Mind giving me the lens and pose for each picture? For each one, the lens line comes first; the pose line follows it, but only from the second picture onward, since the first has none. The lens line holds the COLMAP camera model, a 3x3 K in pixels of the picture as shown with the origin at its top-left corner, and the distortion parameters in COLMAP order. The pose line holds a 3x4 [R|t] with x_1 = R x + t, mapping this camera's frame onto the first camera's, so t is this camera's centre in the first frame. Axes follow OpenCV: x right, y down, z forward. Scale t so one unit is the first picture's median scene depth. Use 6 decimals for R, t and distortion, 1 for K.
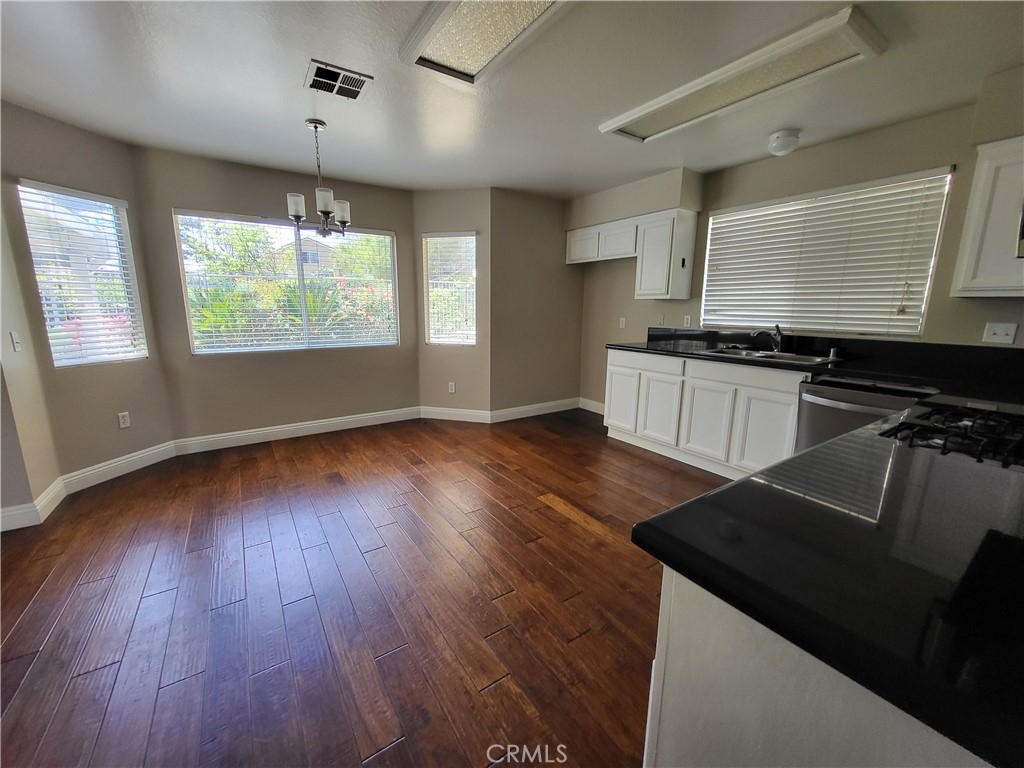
lens RADIAL K [[404.9, 0, 505.7], [0, 404.9, 388.3], [0, 0, 1]] dist [-0.001909, -0.000459]
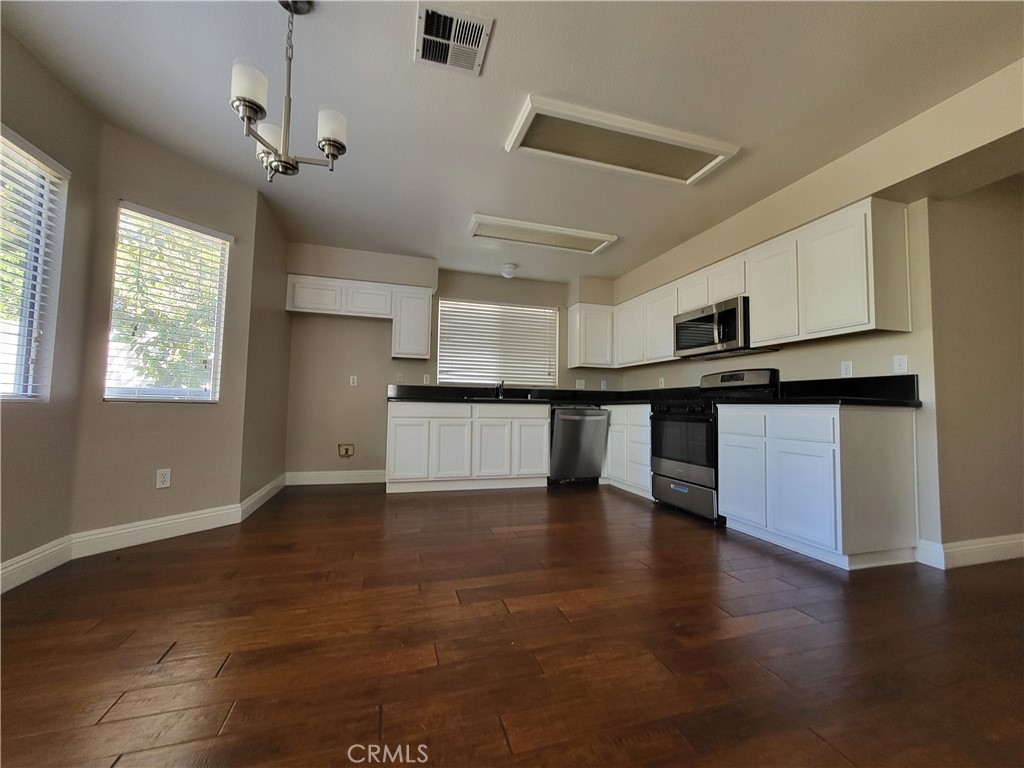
lens RADIAL K [[404.9, 0, 510.2], [0, 404.9, 388.6], [0, 0, 1]] dist [-0.001909, -0.000459]
pose [[0.289257, 0.033671, 0.956659, -0.643410], [0.173079, 0.981070, -0.086863, 0.009457], [-0.941474, 0.190704, 0.277954, 0.450286]]
